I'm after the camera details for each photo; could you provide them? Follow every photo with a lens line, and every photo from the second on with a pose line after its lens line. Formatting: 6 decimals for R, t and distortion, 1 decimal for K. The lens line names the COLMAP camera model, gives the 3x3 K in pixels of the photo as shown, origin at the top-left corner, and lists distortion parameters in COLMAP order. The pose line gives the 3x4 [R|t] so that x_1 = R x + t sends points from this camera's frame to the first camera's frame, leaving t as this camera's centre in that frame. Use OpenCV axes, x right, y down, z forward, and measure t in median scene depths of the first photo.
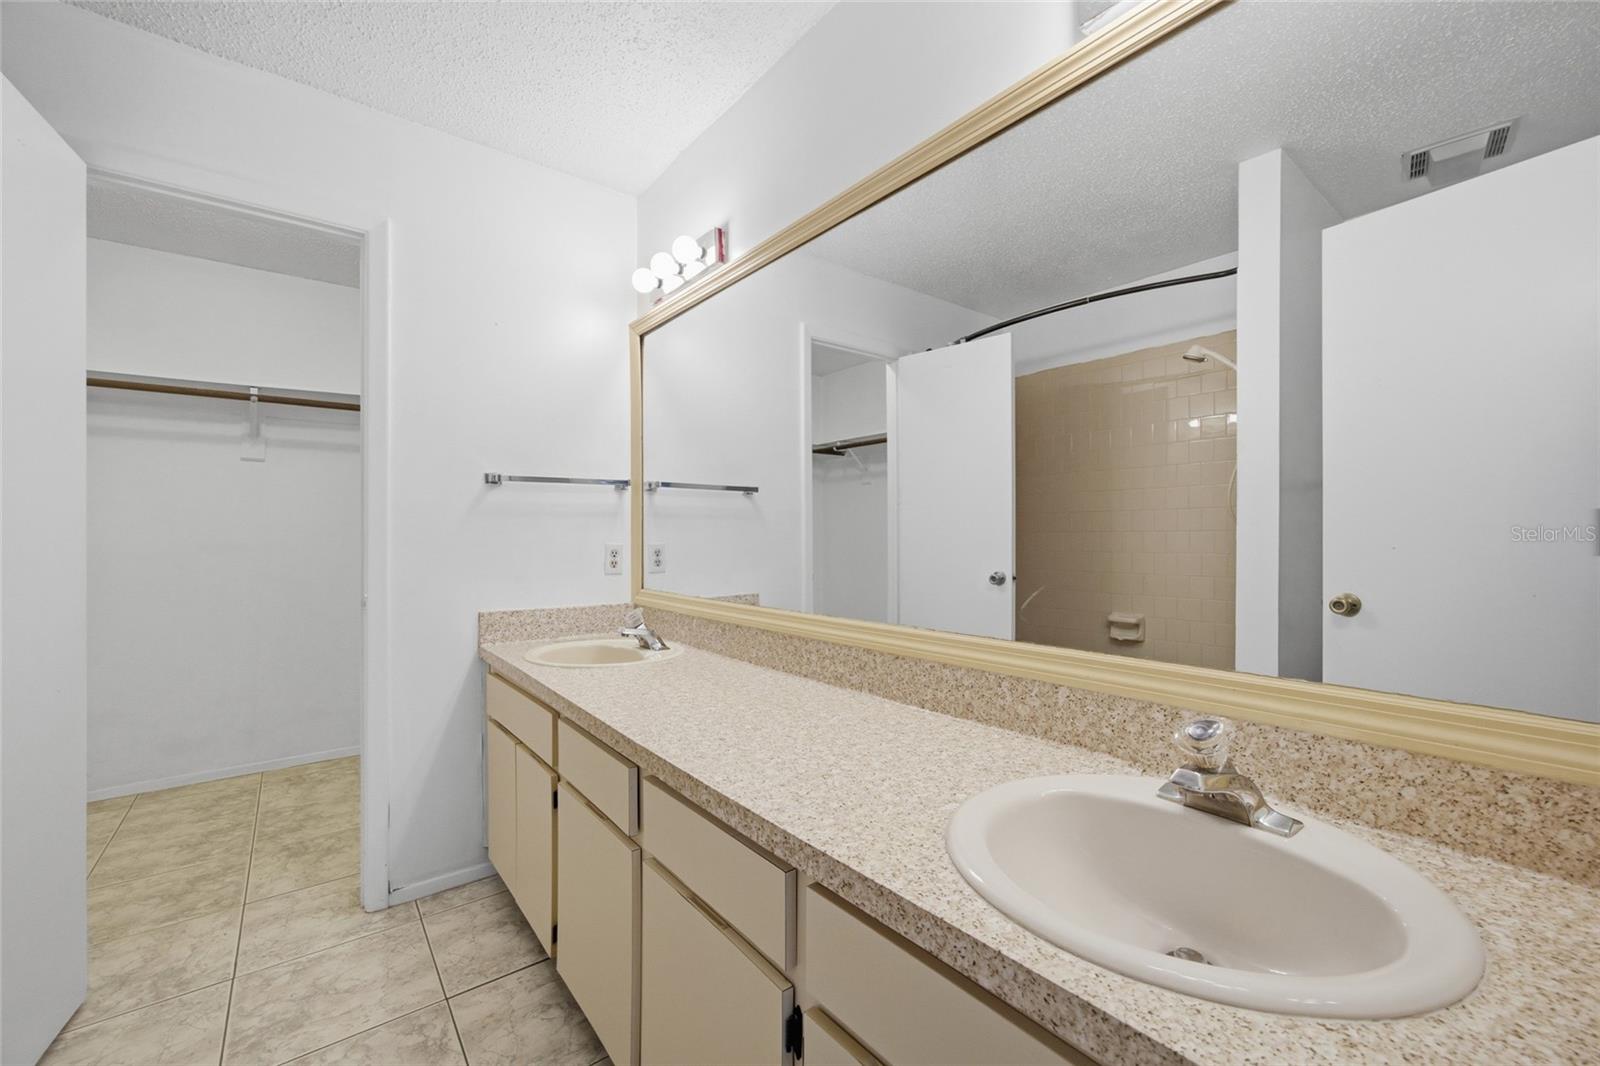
lens RADIAL K [[654.6, 0, 786.9], [0, 654.6, 532.2], [0, 0, 1]] dist [-0.021880, 0.011111]
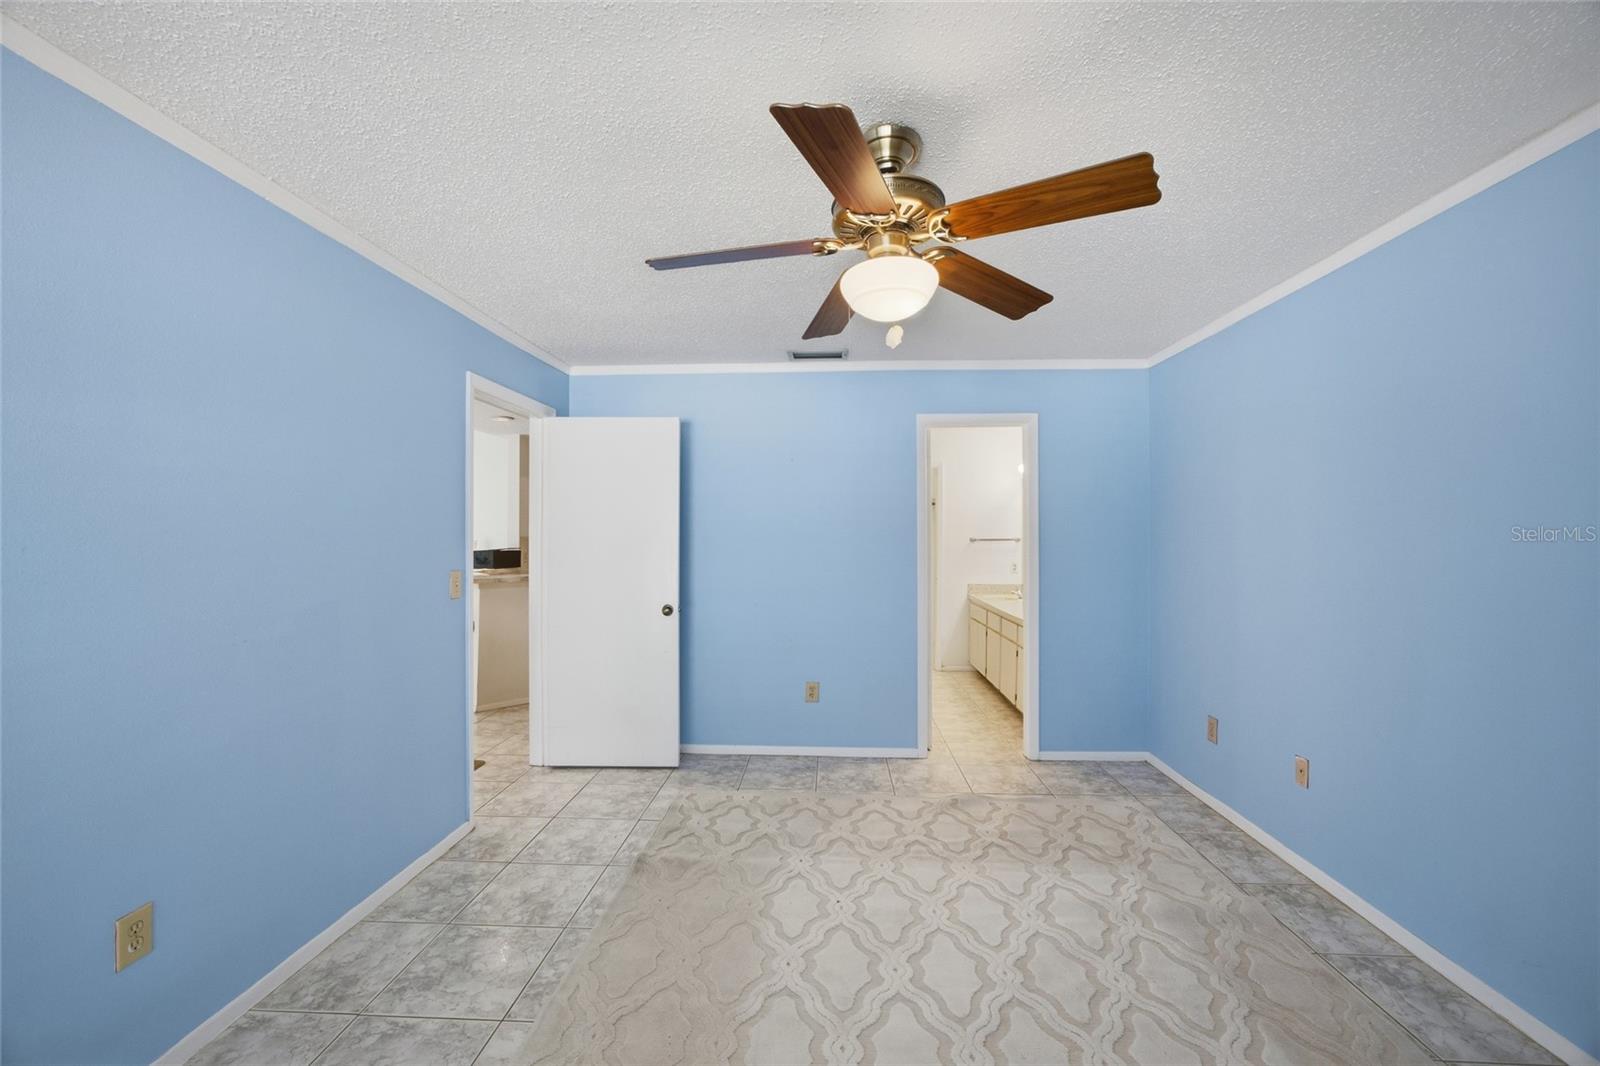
lens RADIAL K [[654.6, 0, 786.9], [0, 654.6, 532.2], [0, 0, 1]] dist [-0.021880, 0.011111]
pose [[0.753459, 0.000057, -0.657495, 0.972767], [-0.001514, 0.999997, -0.001648, -0.120925], [0.657493, 0.002237, 0.753457, -2.015157]]
